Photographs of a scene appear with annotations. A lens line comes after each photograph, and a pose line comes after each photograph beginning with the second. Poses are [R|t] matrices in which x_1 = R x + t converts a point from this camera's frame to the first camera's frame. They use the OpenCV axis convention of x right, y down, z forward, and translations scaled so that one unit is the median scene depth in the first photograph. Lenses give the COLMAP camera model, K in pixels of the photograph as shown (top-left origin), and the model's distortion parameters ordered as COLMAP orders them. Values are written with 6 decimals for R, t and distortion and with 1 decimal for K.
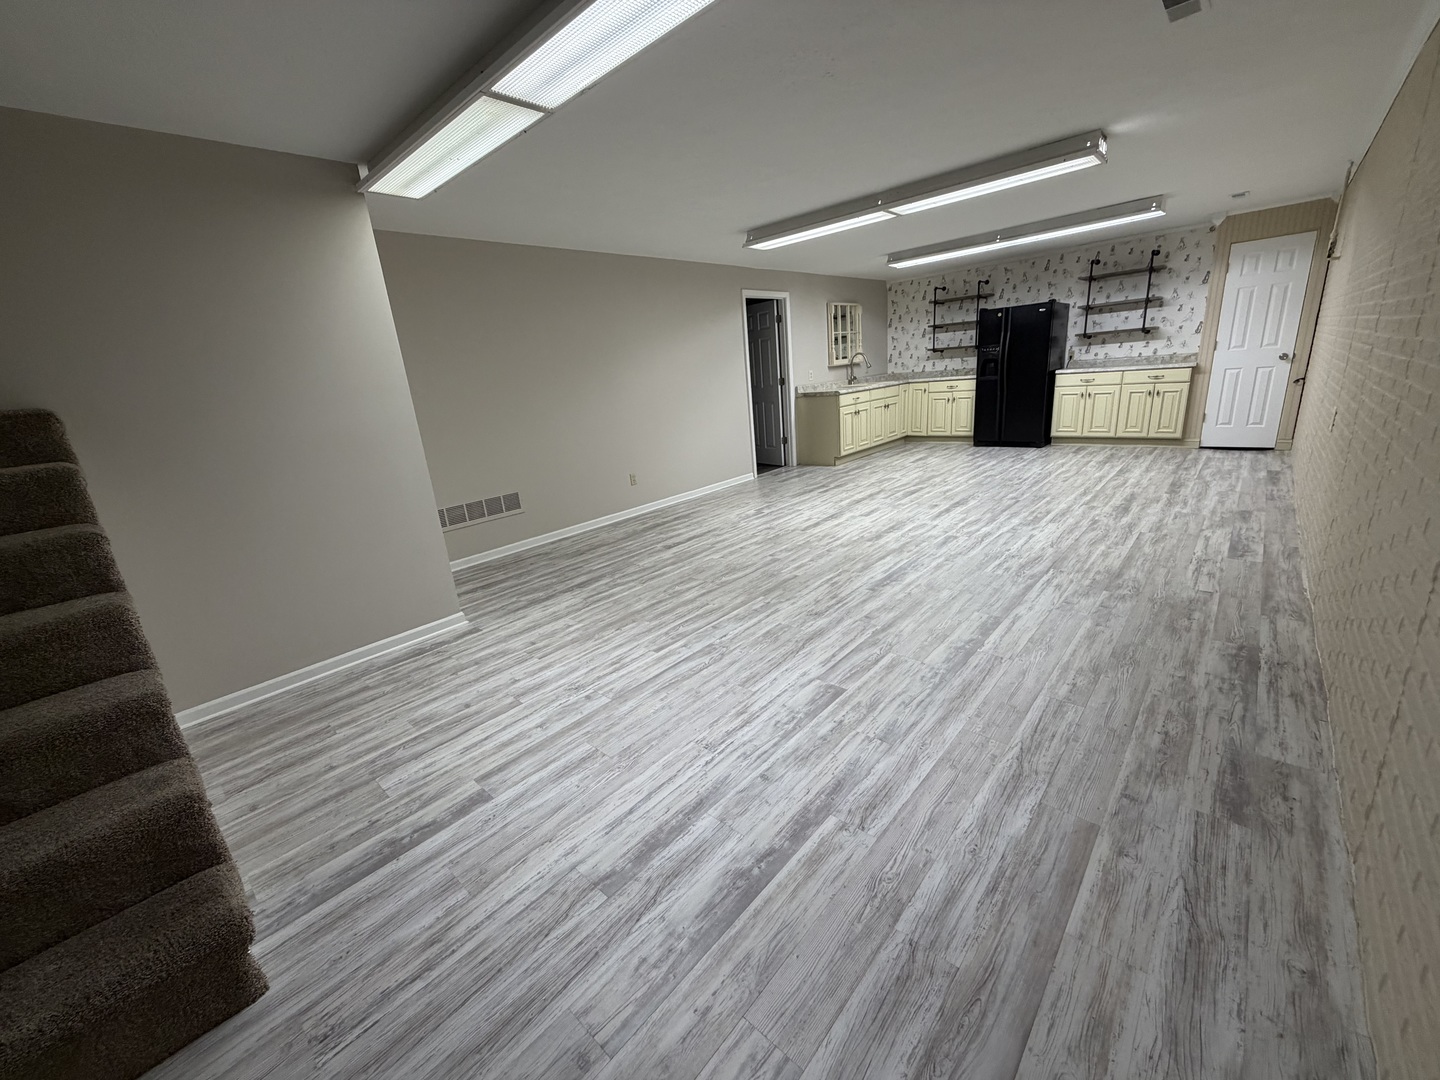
lens RADIAL K [[572.0, 0, 716.6], [0, 572.0, 543.6], [0, 0, 1]] dist [0.000273, -0.000419]
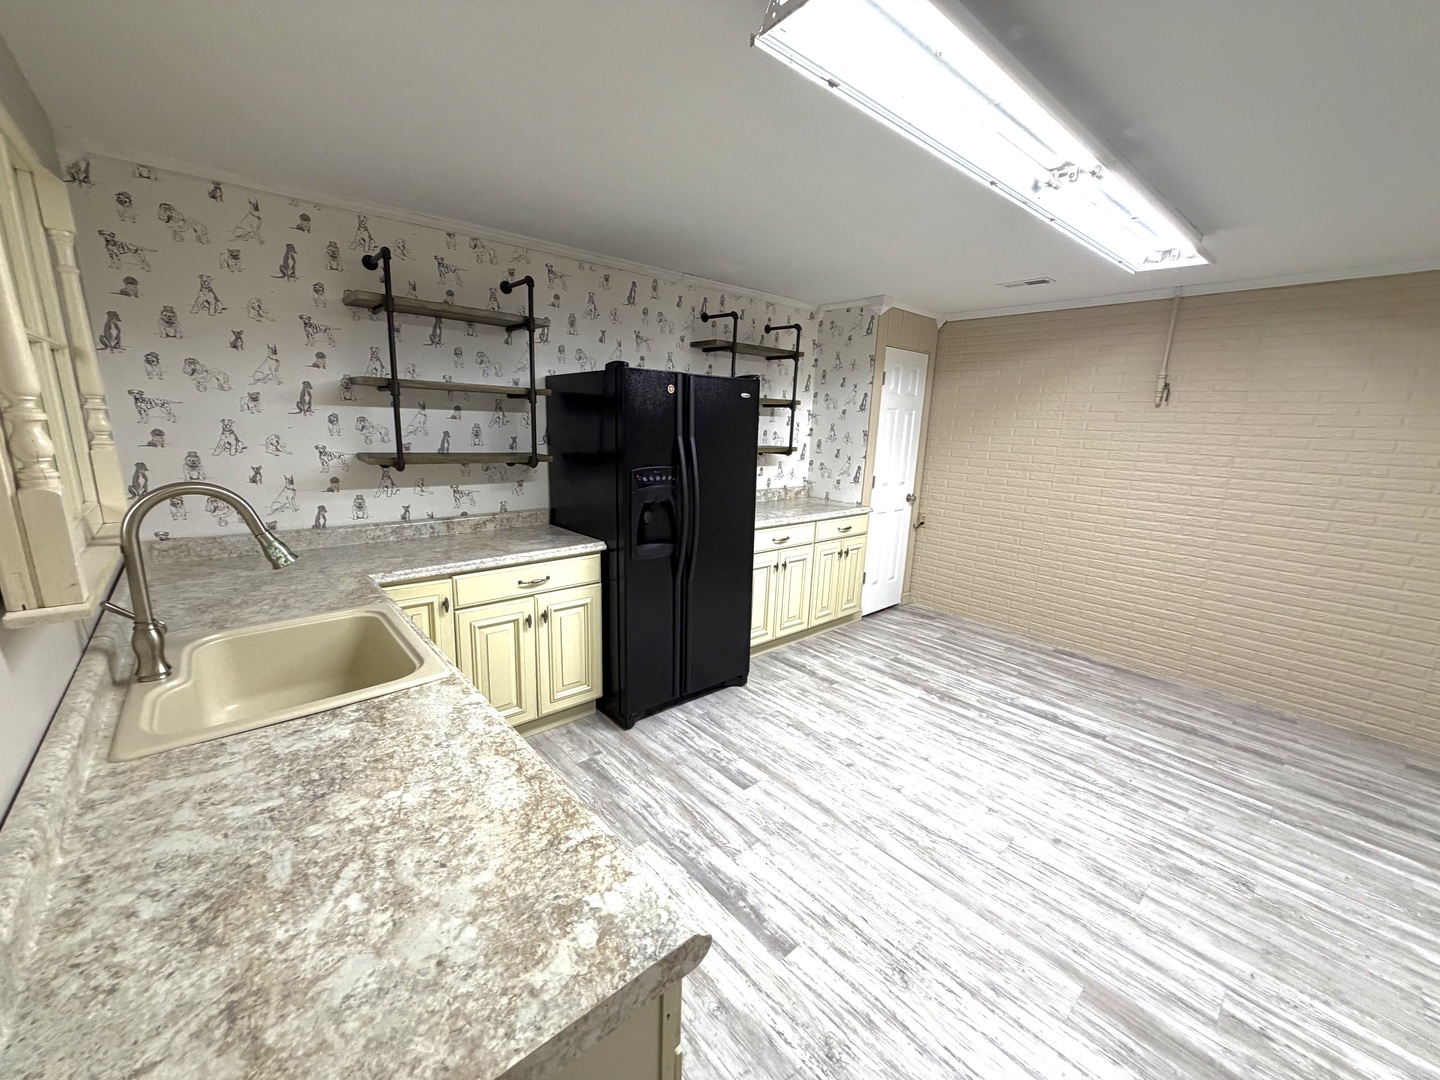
lens RADIAL K [[572.0, 0, 716.6], [0, 572.0, 543.6], [0, 0, 1]] dist [0.000273, -0.000419]
pose [[0.121760, -0.127498, 0.984337, 0.246143], [0.246686, 0.964486, 0.094412, -0.662137], [-0.961416, 0.231326, 0.148888, 1.875997]]
